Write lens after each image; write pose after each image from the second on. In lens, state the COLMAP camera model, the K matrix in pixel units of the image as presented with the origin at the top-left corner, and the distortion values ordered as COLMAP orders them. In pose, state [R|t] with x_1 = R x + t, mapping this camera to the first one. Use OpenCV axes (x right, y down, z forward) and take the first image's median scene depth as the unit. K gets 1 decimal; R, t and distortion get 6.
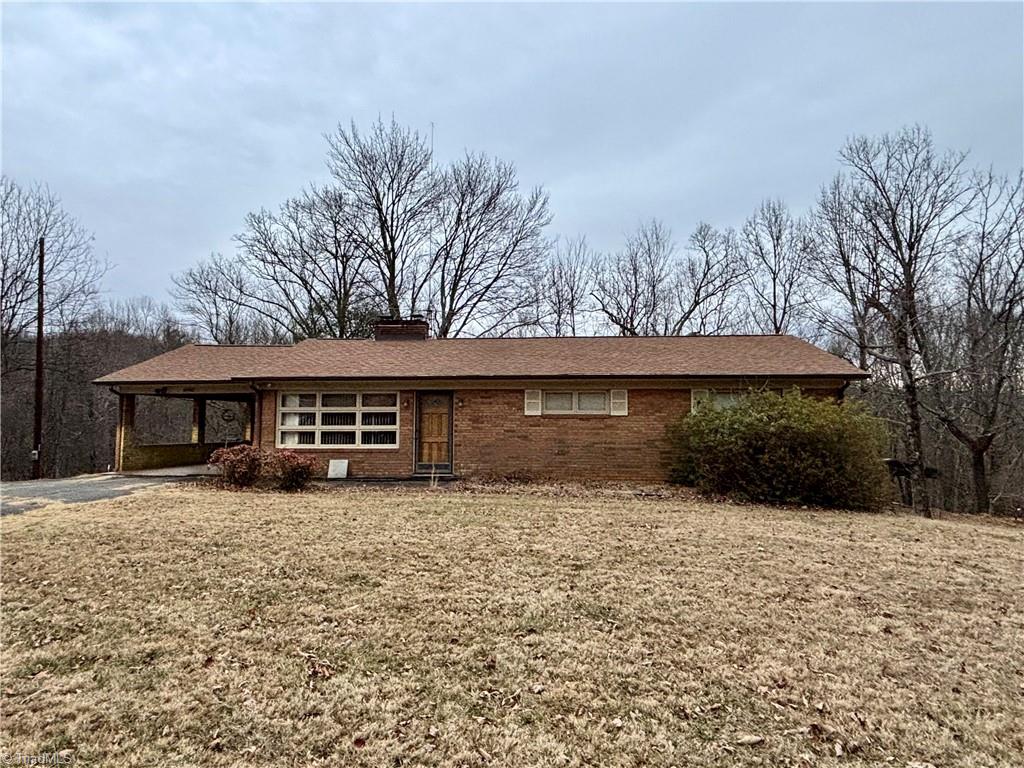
lens RADIAL K [[622.0, 0, 512.0], [0, 622.0, 384.0], [0, 0, 1]] dist [0.003250, -0.001320]
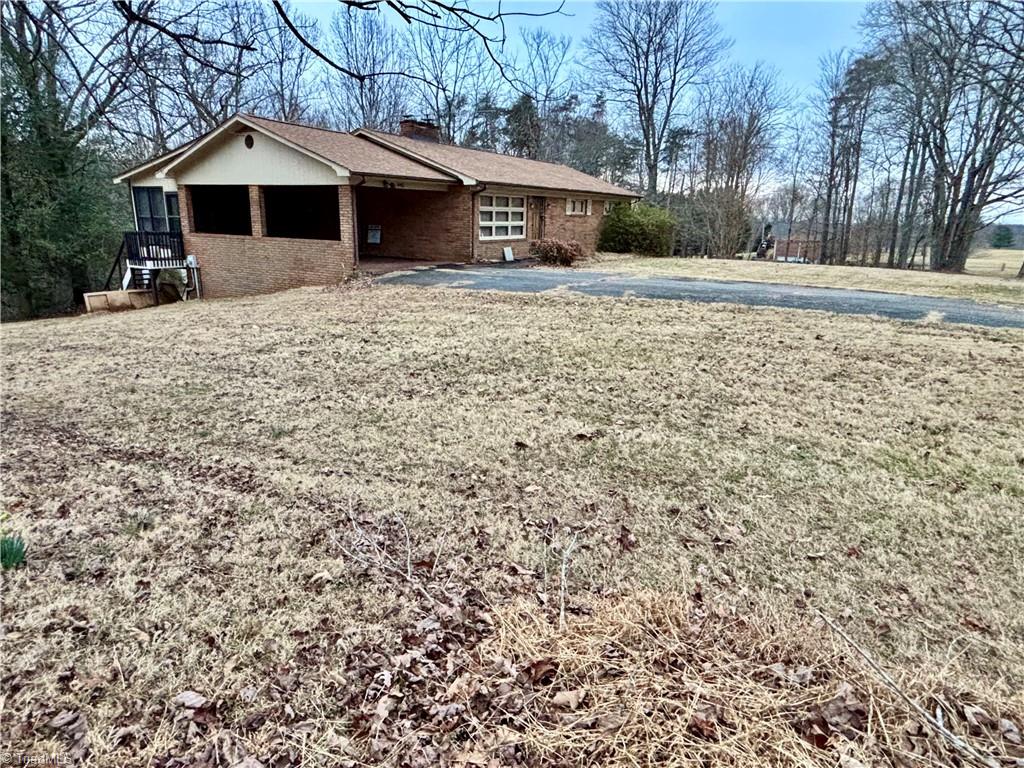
lens RADIAL K [[622.0, 0, 512.0], [0, 622.0, 384.0], [0, 0, 1]] dist [0.003250, -0.001320]
pose [[0.462157, -0.224393, 0.857938, -1.502552], [-0.073802, 0.954368, 0.289370, 0.011666], [-0.883722, -0.197052, 0.424507, 0.343396]]
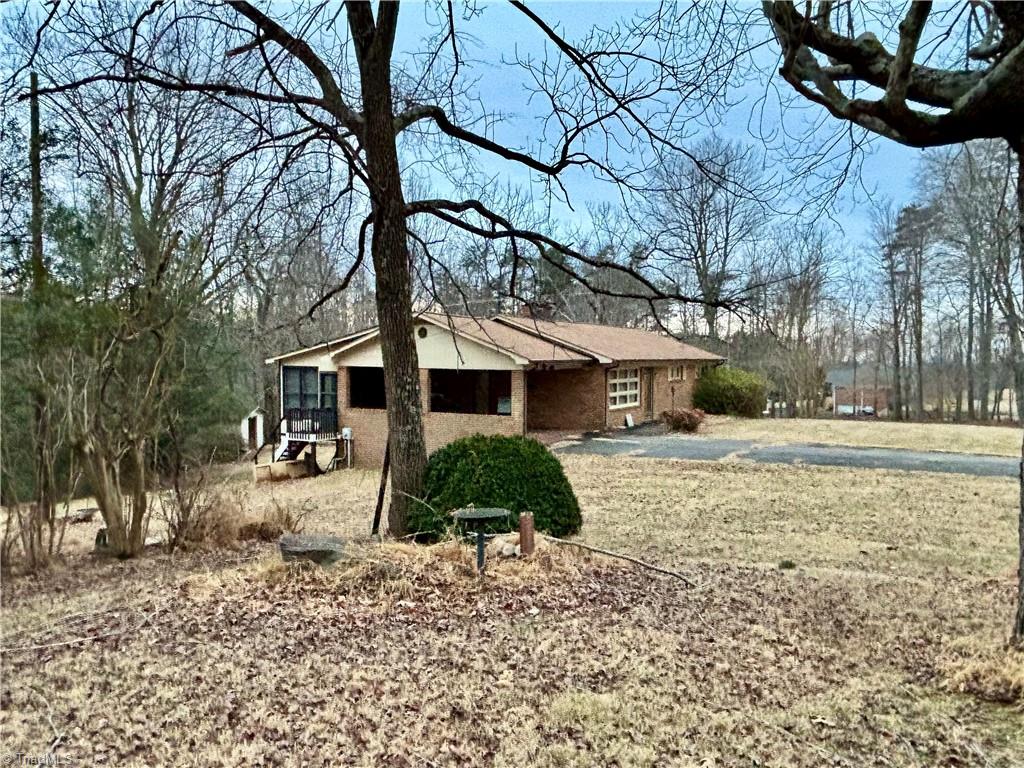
lens RADIAL K [[758.1, 0, 515.0], [0, 758.1, 364.4], [0, 0, 1]] dist [0.030267, -0.003301]
pose [[0.455569, -0.007964, 0.890165, -1.982795], [-0.058194, 0.997555, 0.038707, -0.050810], [-0.888296, -0.069436, 0.453992, 0.422987]]
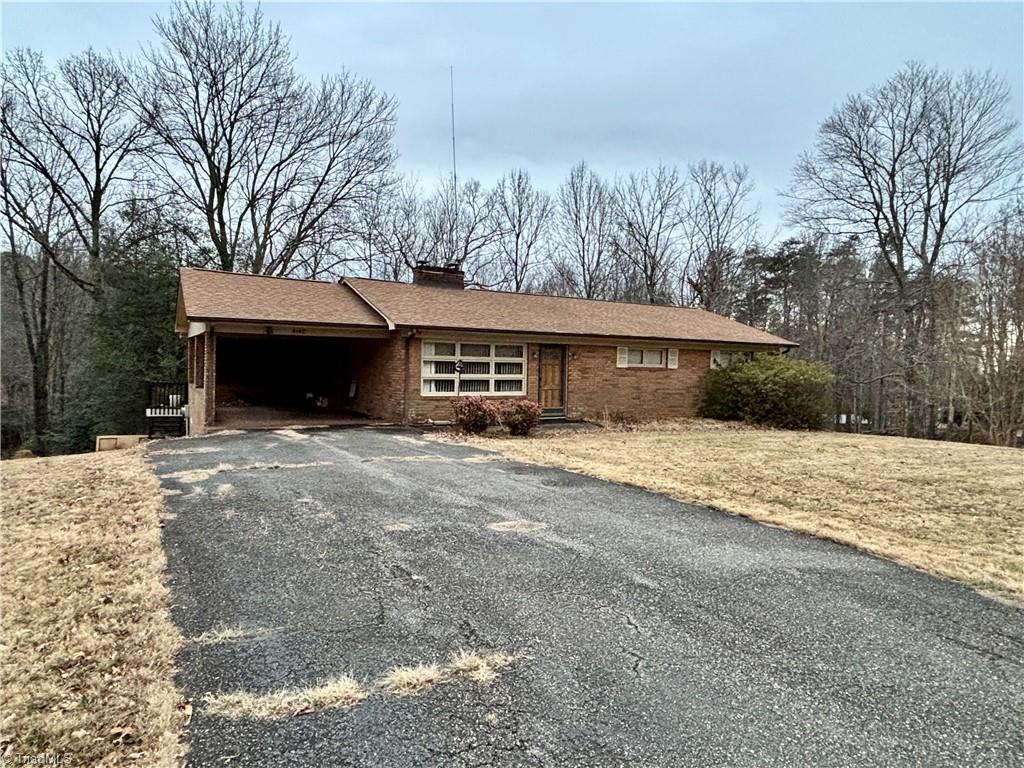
lens RADIAL K [[622.0, 0, 512.0], [0, 622.0, 384.0], [0, 0, 1]] dist [0.003250, -0.001320]
pose [[0.844621, 0.001004, 0.535364, -0.795081], [-0.052255, 0.995378, 0.080573, -0.005089], [-0.532809, -0.096029, 0.840770, 0.074347]]
